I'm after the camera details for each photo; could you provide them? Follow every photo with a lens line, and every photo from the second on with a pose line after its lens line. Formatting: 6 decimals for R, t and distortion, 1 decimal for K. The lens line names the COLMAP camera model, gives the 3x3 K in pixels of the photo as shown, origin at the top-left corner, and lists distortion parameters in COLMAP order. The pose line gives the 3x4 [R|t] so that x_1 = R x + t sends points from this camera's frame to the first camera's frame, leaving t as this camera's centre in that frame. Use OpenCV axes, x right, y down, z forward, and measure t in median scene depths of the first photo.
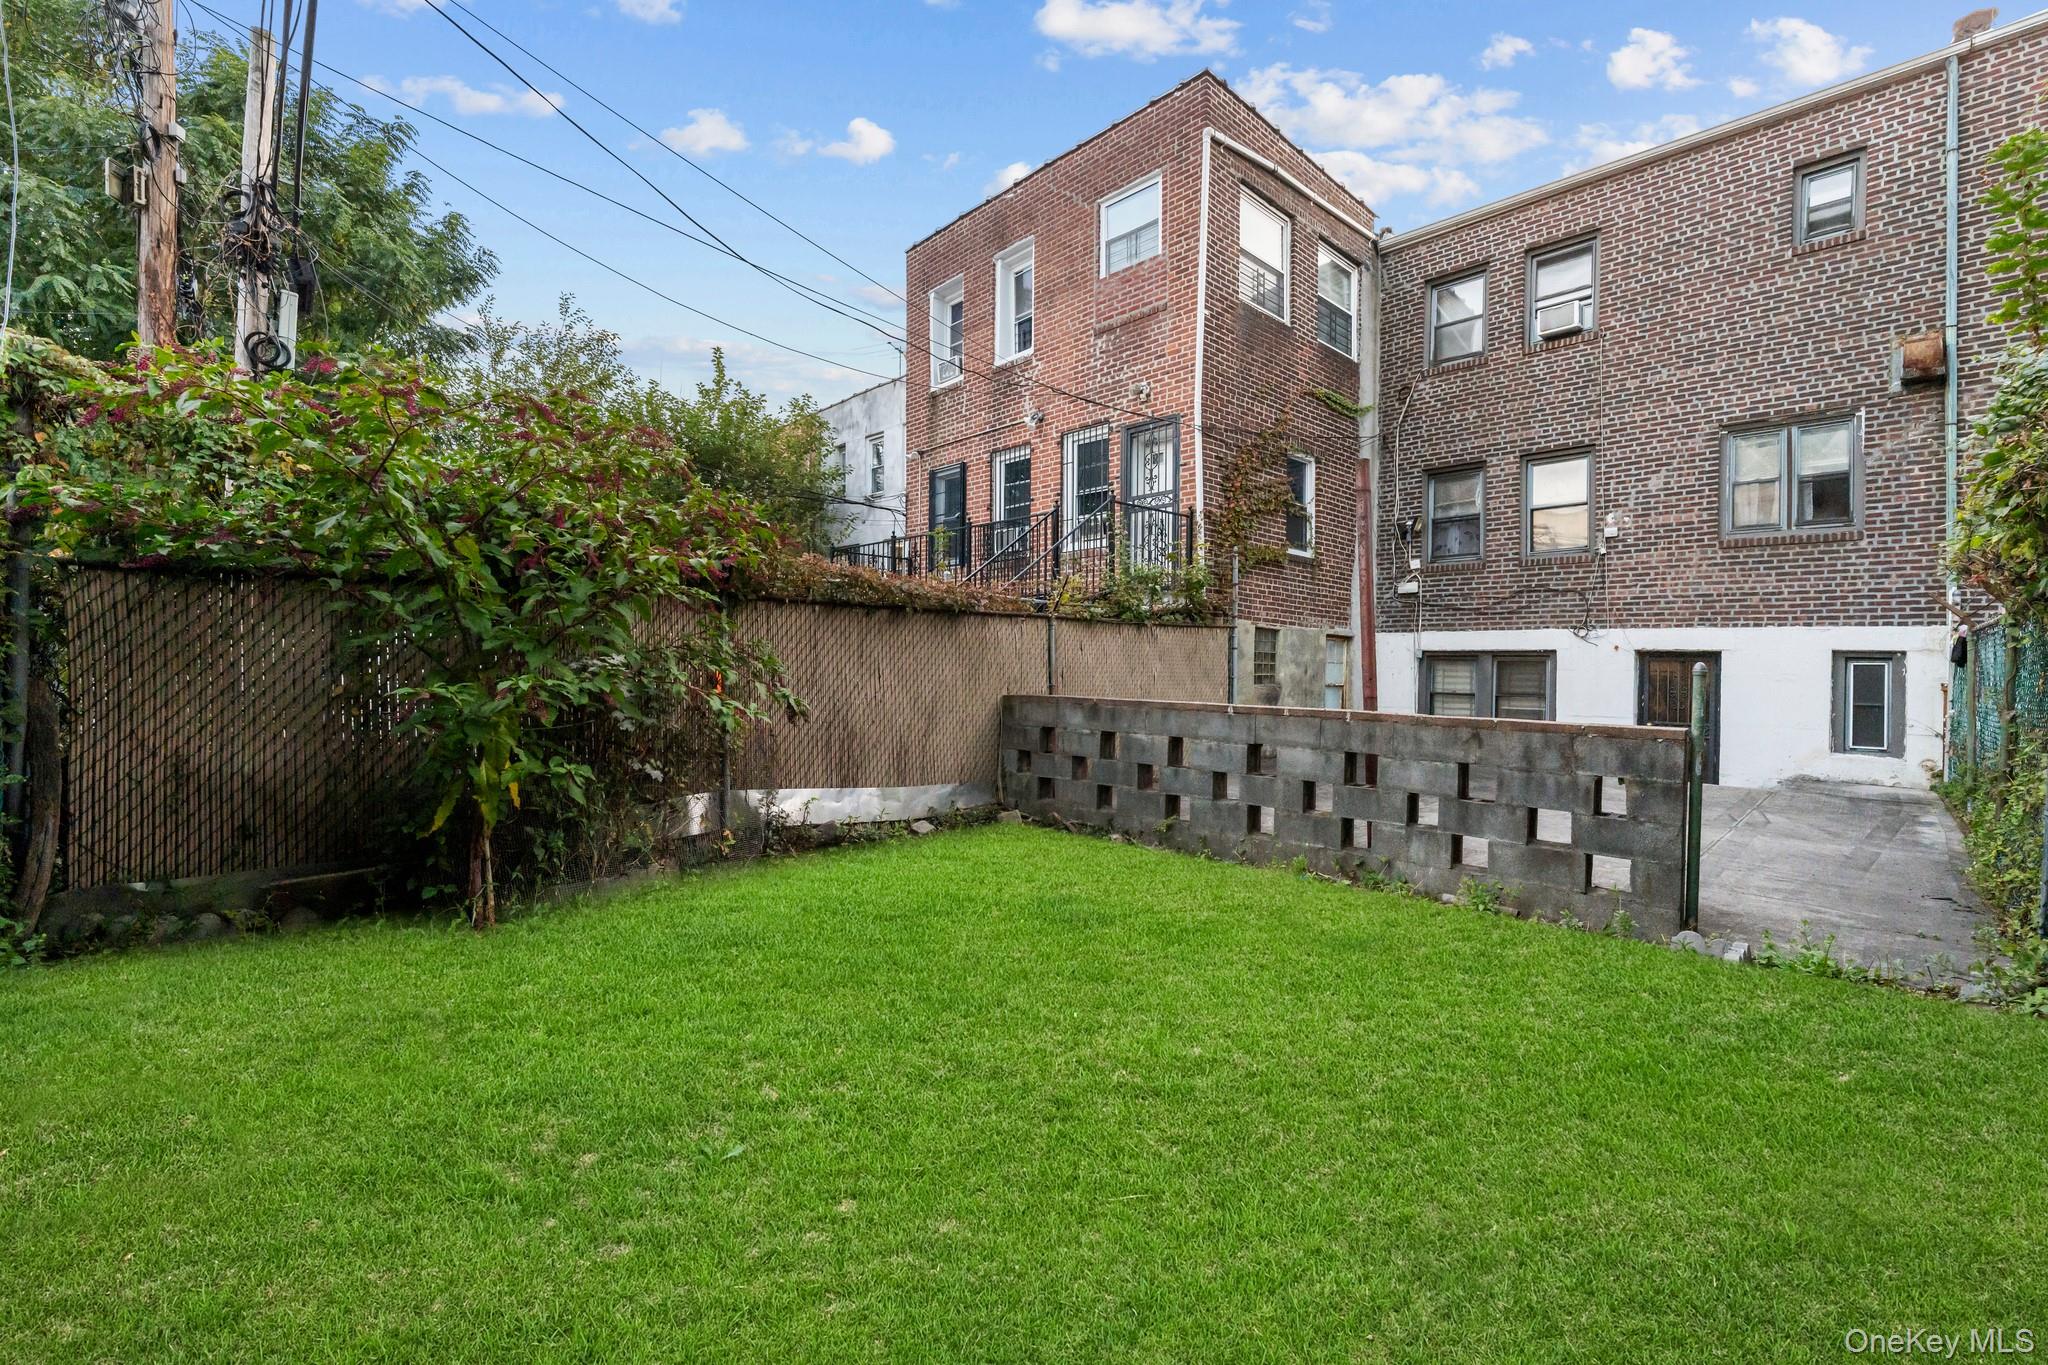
lens RADIAL K [[807.7, 0, 1024.0], [0, 807.7, 682.5], [0, 0, 1]] dist [-0.000536, -0.000414]
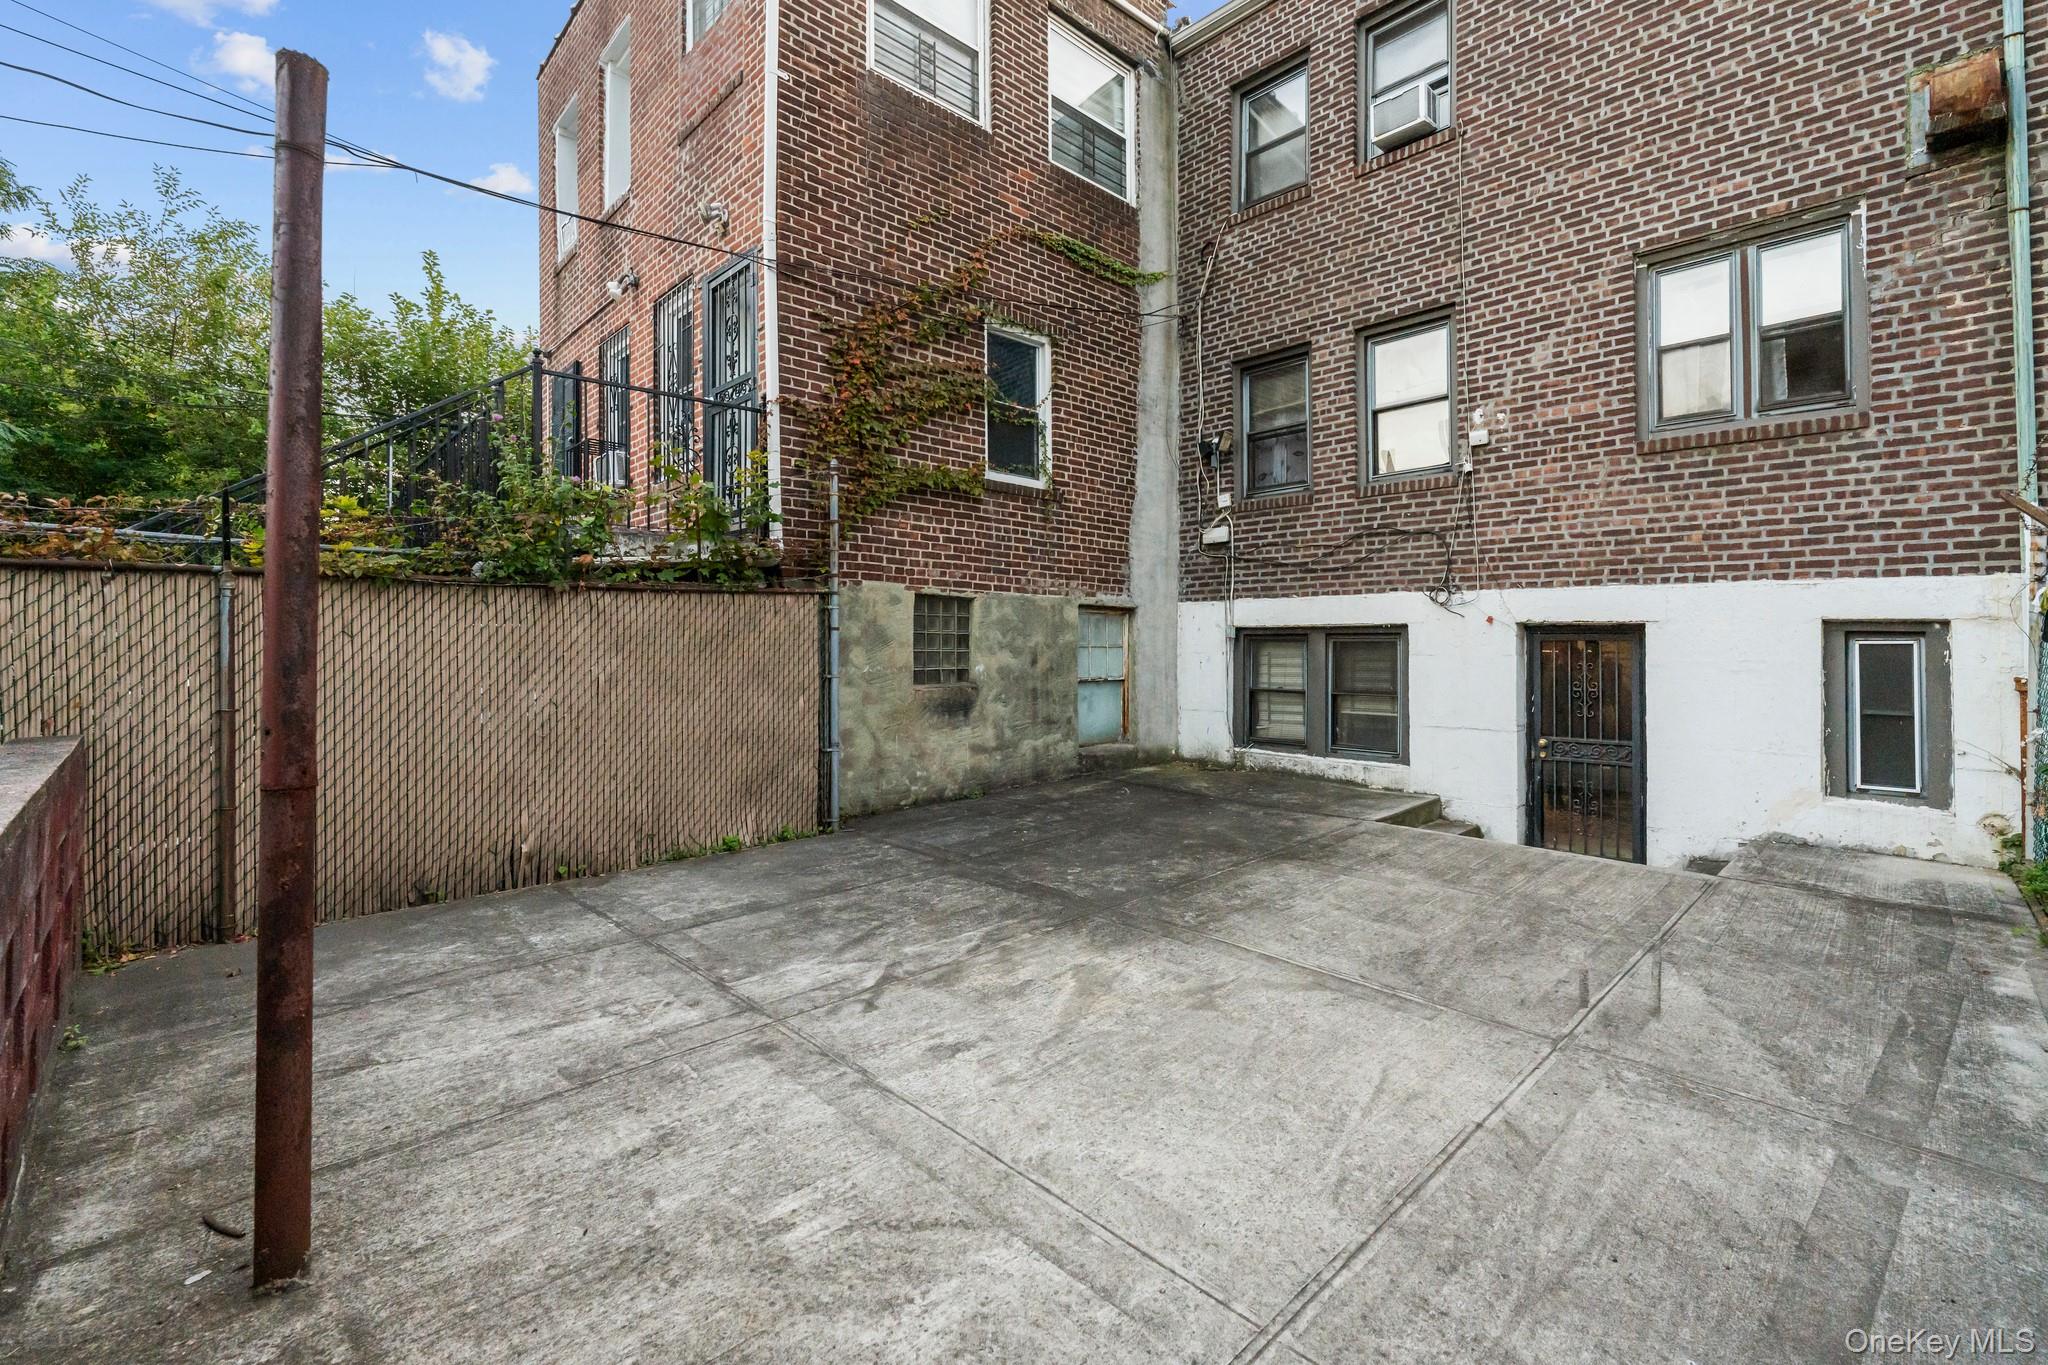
lens RADIAL K [[844.0, 0, 1030.7], [0, 844.0, 649.6], [0, 0, 1]] dist [-0.000535, -0.000105]
pose [[0.999902, -0.012653, 0.005938, 0.403499], [0.012741, 0.999806, -0.015018, -0.015687], [-0.005747, 0.015093, 0.999870, 0.373801]]
